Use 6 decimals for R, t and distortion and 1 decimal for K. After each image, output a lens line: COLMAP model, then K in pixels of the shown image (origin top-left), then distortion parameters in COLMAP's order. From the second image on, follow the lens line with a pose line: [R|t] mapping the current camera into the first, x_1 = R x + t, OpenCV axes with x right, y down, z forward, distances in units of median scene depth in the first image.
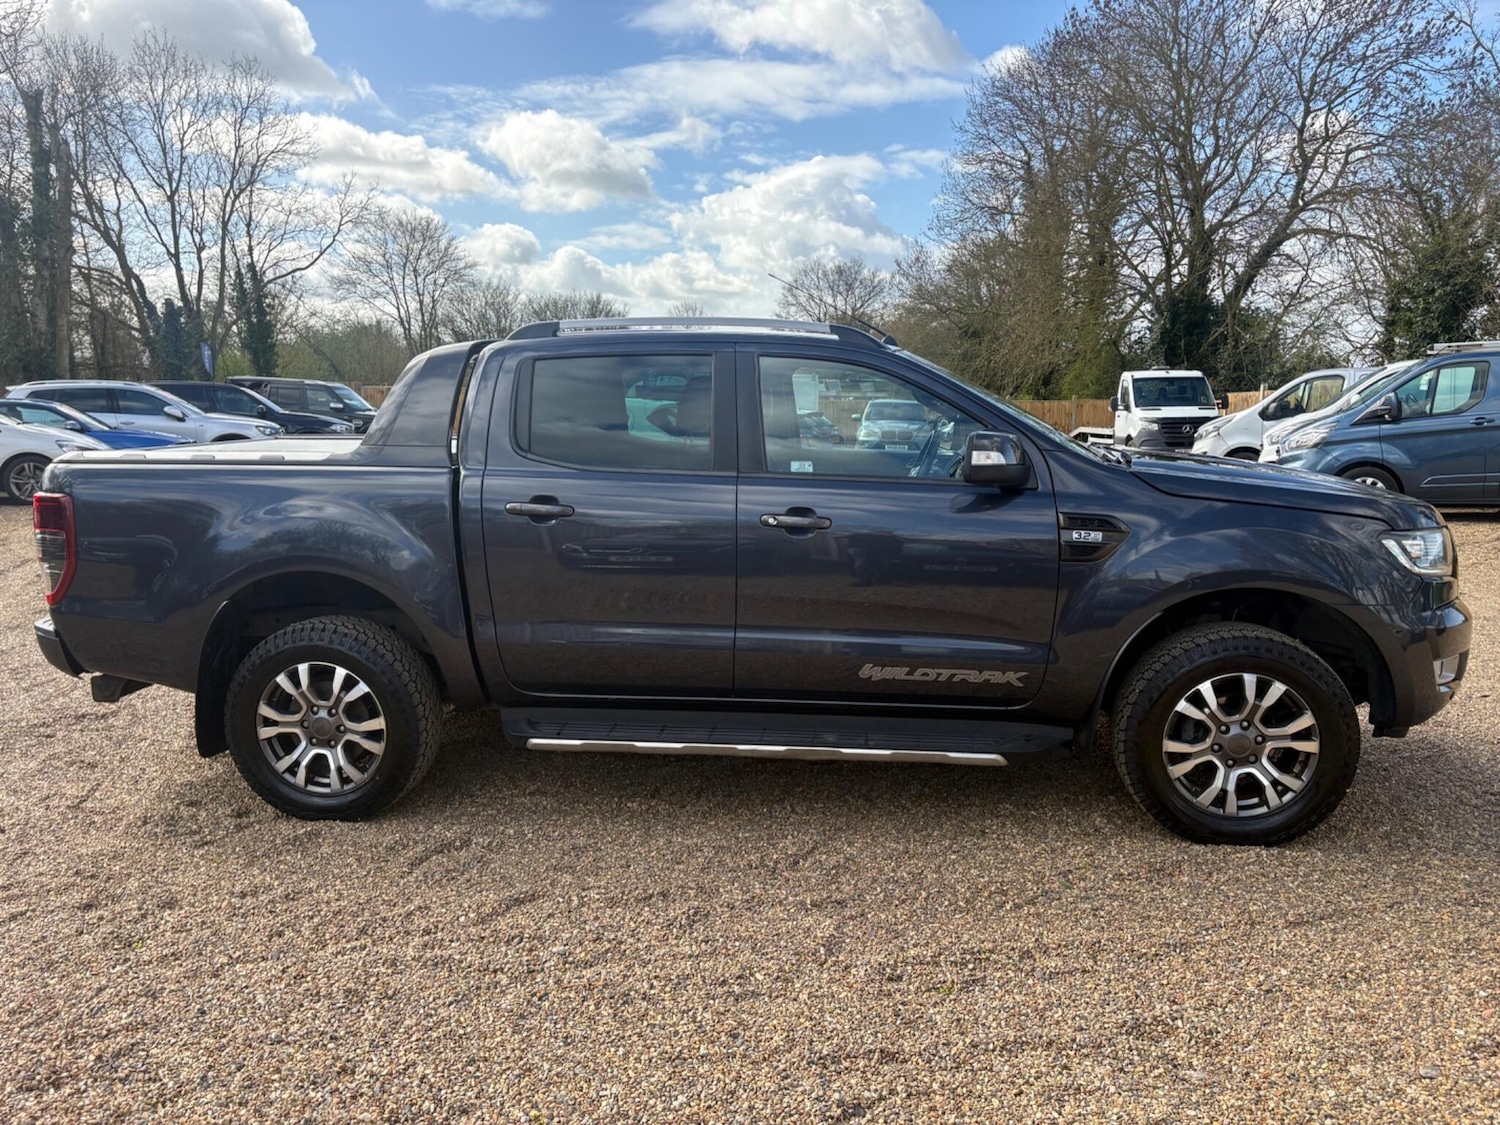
lens RADIAL K [[1136.9, 0, 749.7], [0, 1136.9, 564.2], [0, 0, 1]] dist [0.065601, -0.072420]
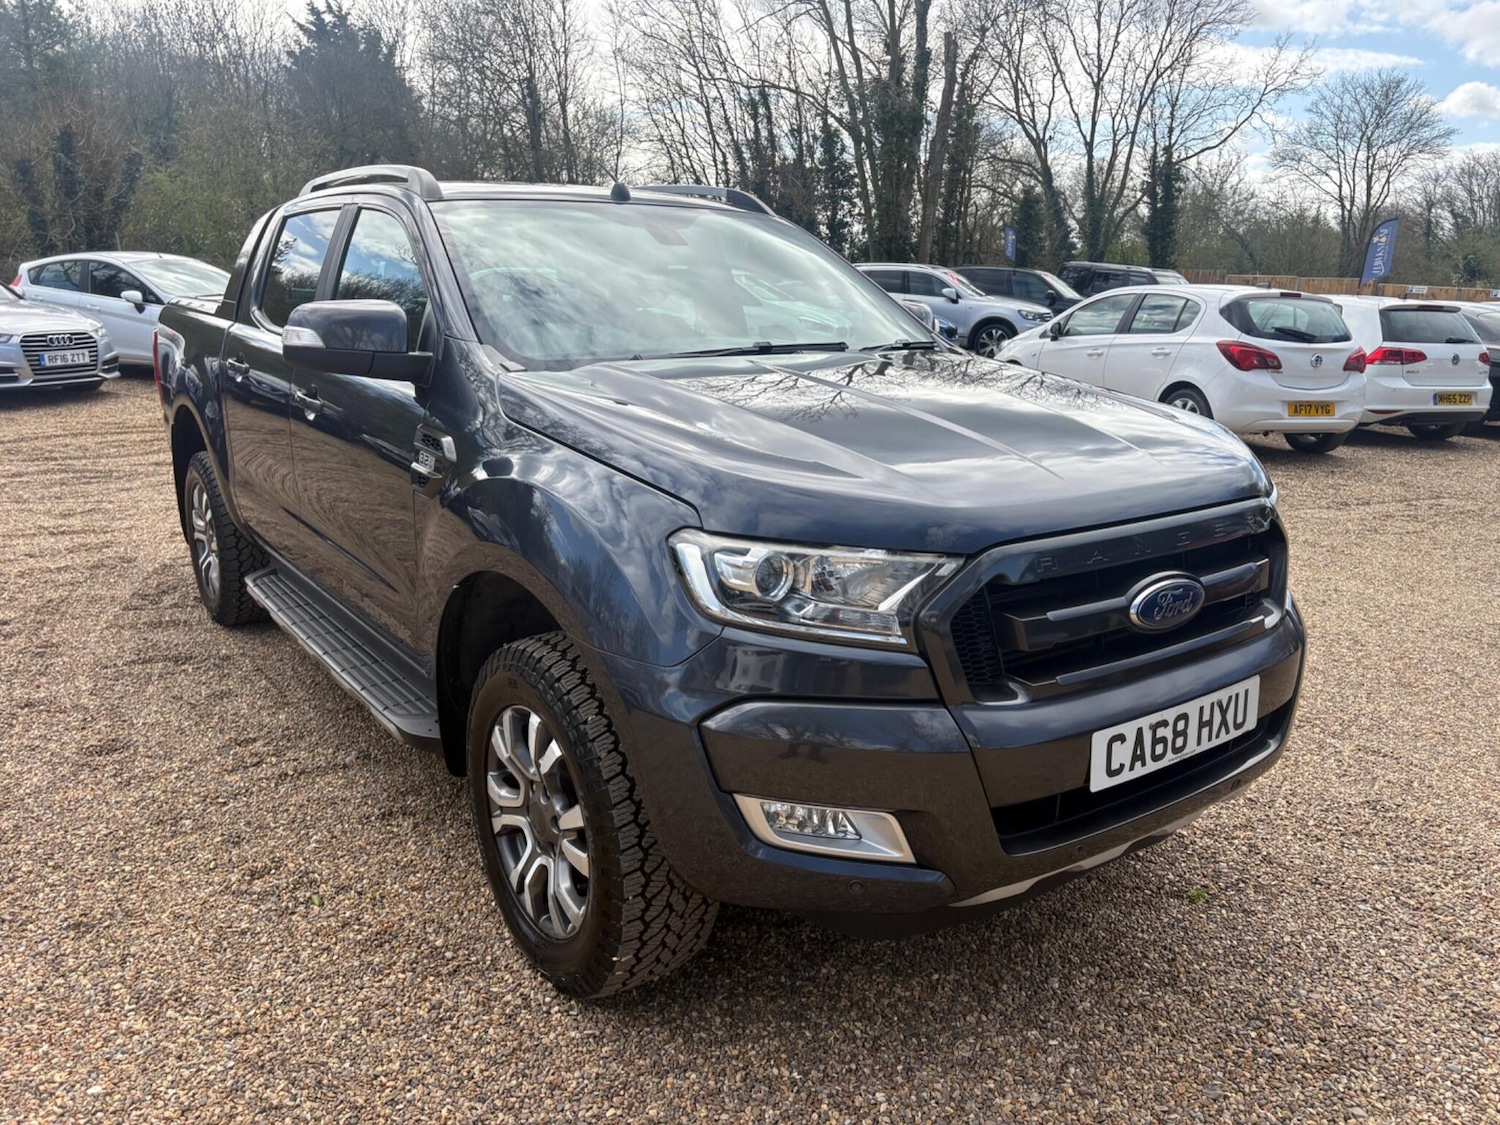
lens RADIAL K [[1136.9, 0, 756.6], [0, 1136.9, 557.7], [0, 0, 1]] dist [0.065601, -0.072420]
pose [[0.681150, 0.193096, -0.706221, 0.097416], [-0.131606, 0.981174, 0.141340, -0.009481], [0.720218, -0.003331, 0.693739, 0.067993]]
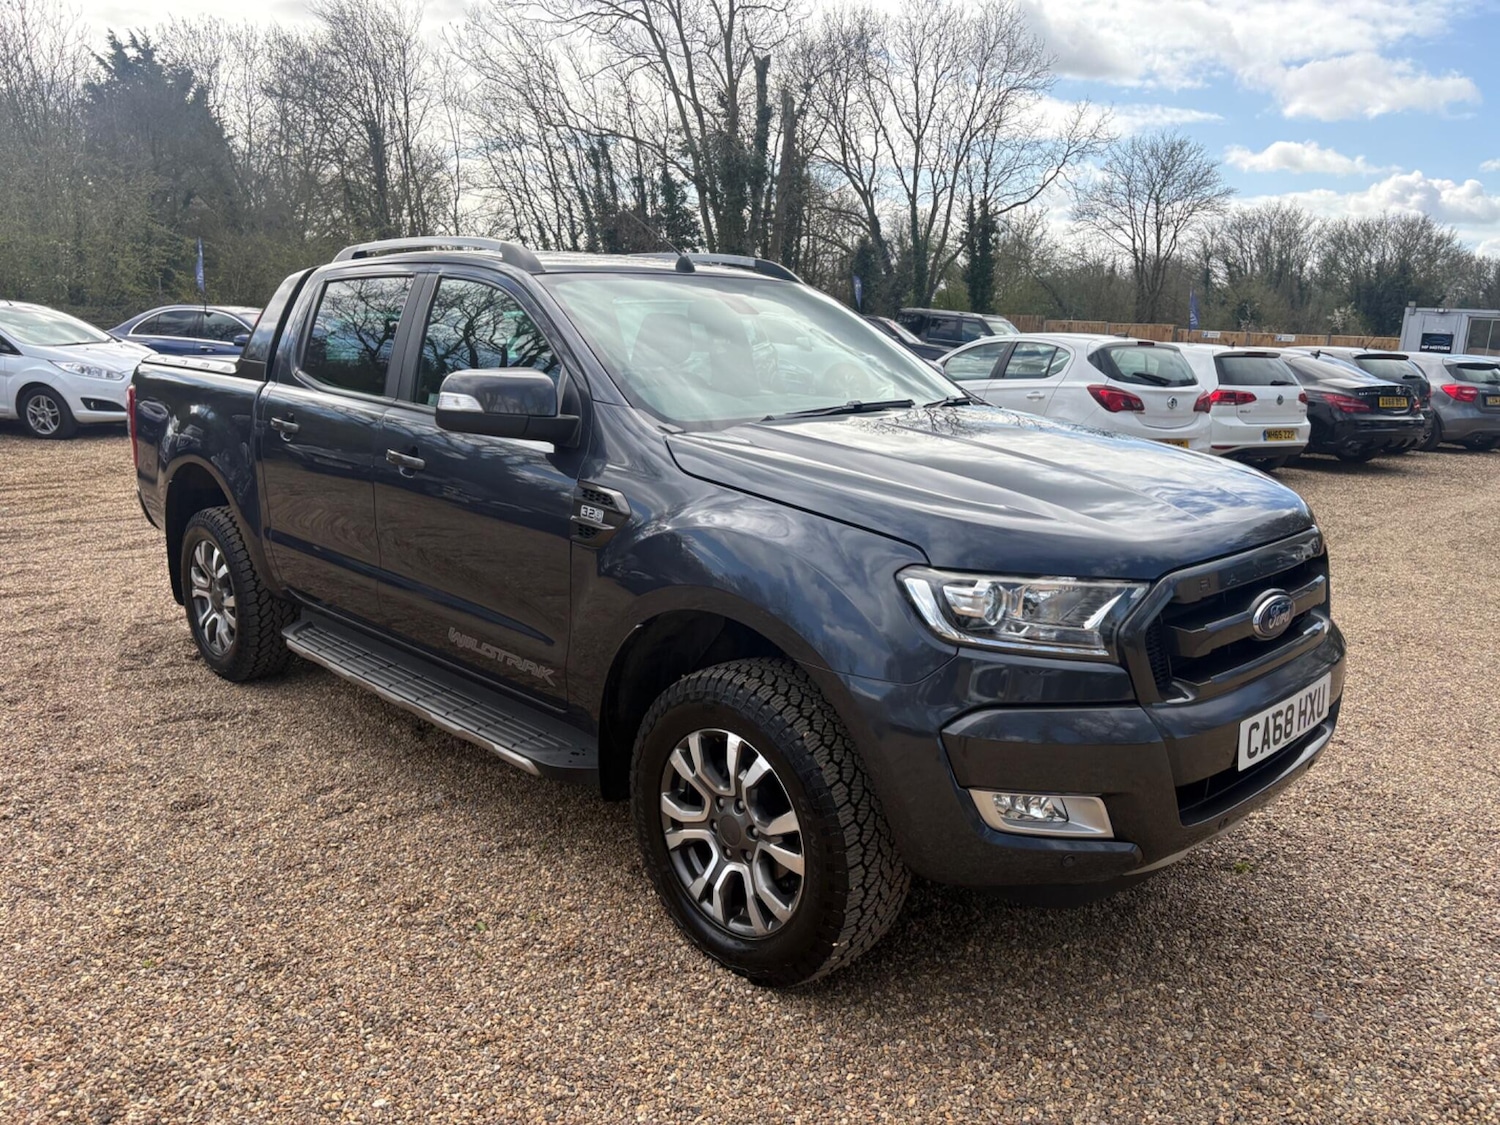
lens RADIAL K [[1136.9, 0, 749.9], [0, 1136.9, 558.4], [0, 0, 1]] dist [0.065601, -0.072420]
pose [[0.782314, 0.146704, -0.605361, 0.088206], [-0.116148, 0.989180, 0.089620, -0.007848], [0.611959, 0.000201, 0.790889, 0.046791]]
